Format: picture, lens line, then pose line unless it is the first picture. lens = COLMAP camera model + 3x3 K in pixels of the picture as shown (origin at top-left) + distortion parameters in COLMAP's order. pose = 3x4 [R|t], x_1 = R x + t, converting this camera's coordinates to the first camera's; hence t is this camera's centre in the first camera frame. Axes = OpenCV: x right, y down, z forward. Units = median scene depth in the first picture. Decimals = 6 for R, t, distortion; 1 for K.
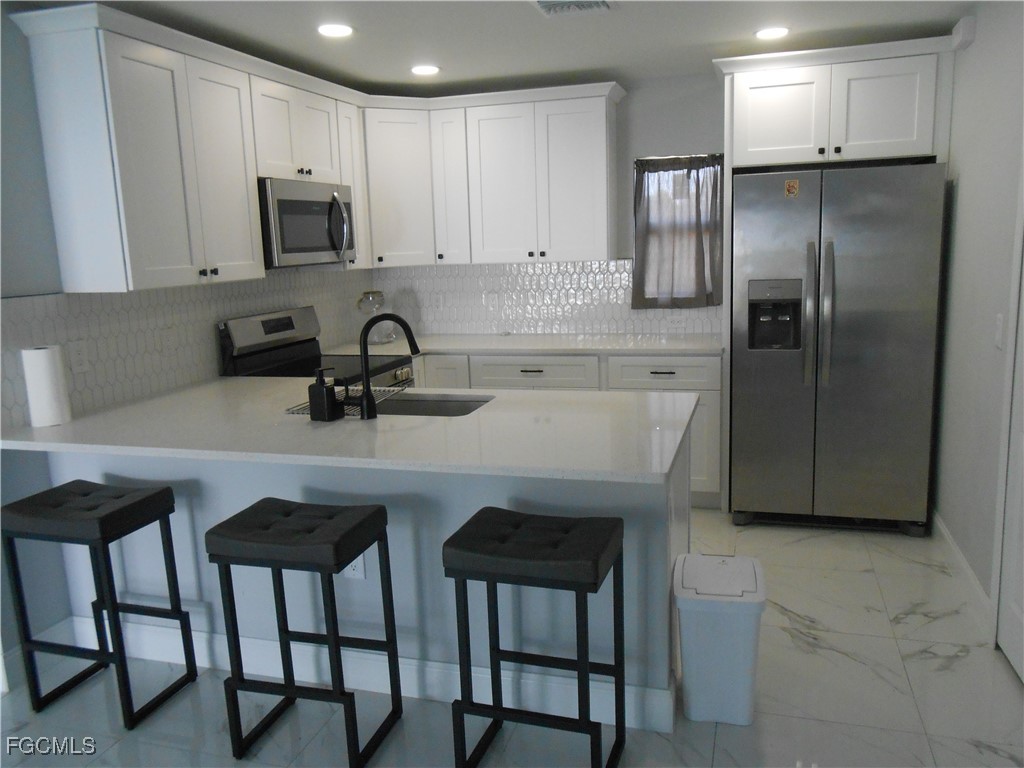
lens RADIAL K [[798.1, 0, 512.0], [0, 798.1, 389.6], [0, 0, 1]] dist [-0.027182, 0.033226]
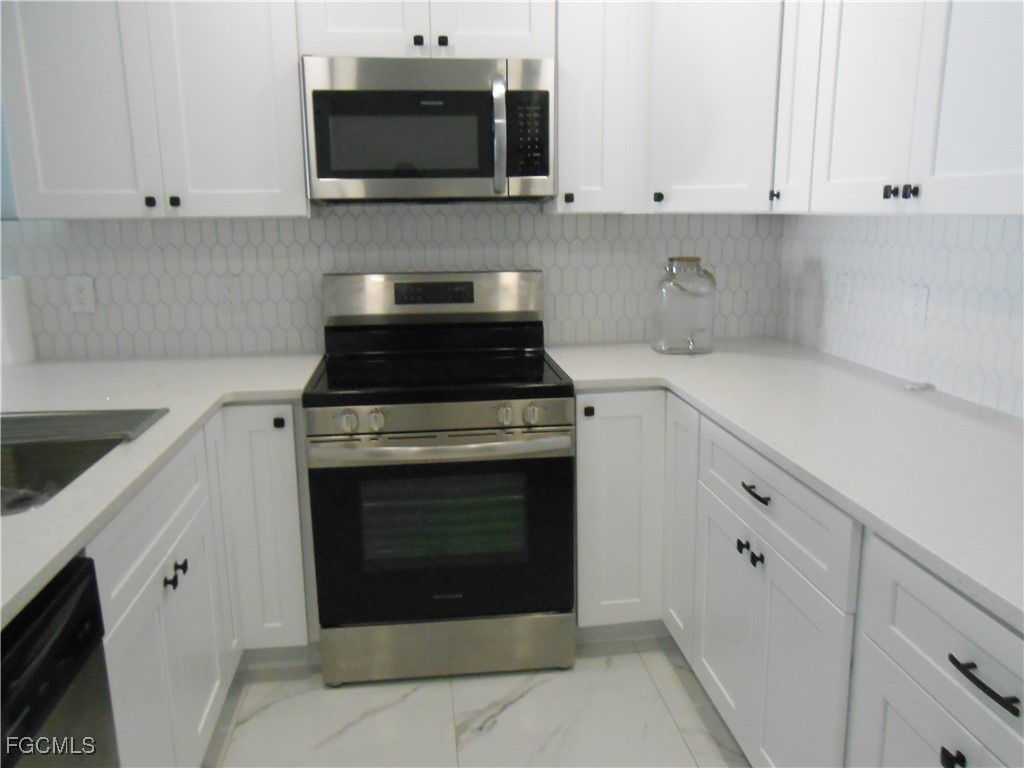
lens RADIAL K [[798.1, 0, 513.3], [0, 798.1, 382.8], [0, 0, 1]] dist [-0.027182, 0.033226]
pose [[0.428228, 0.222736, -0.875791, 0.300088], [-0.174128, 0.971324, 0.161890, -0.116568], [0.886735, 0.083174, 0.454733, 0.706489]]
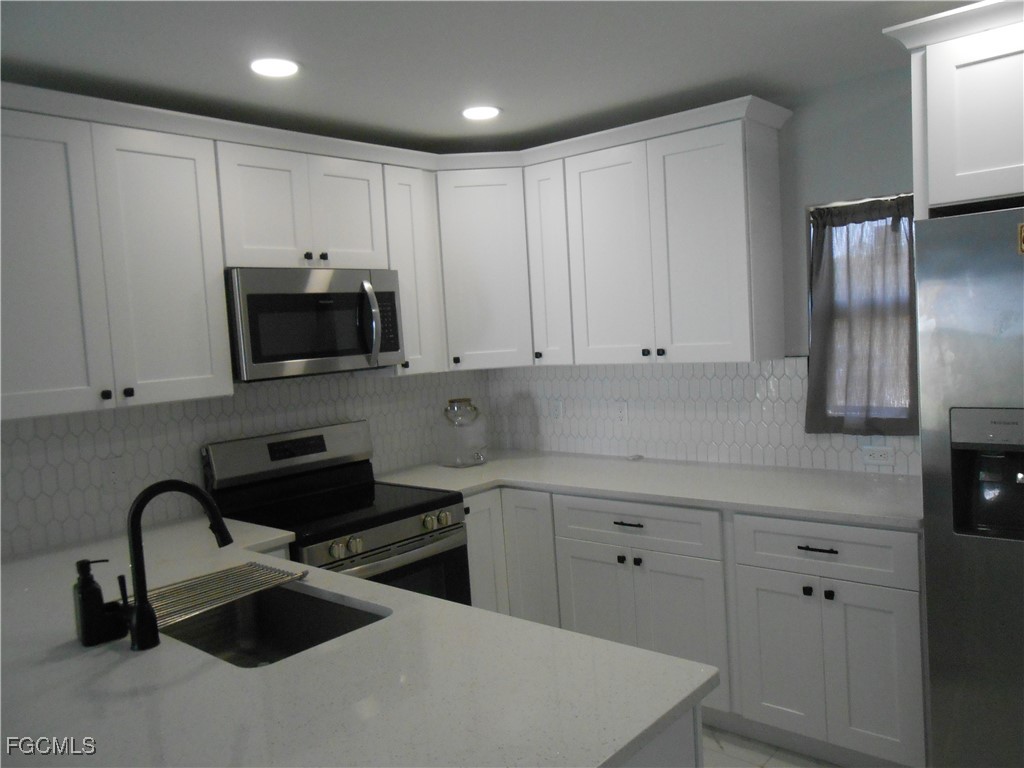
lens RADIAL K [[798.1, 0, 514.7], [0, 798.1, 390.0], [0, 0, 1]] dist [-0.027182, 0.033226]
pose [[0.917625, 0.010468, -0.397309, 0.203791], [-0.045732, 0.995794, -0.079388, -0.078268], [0.394807, 0.091018, 0.914245, 0.325732]]
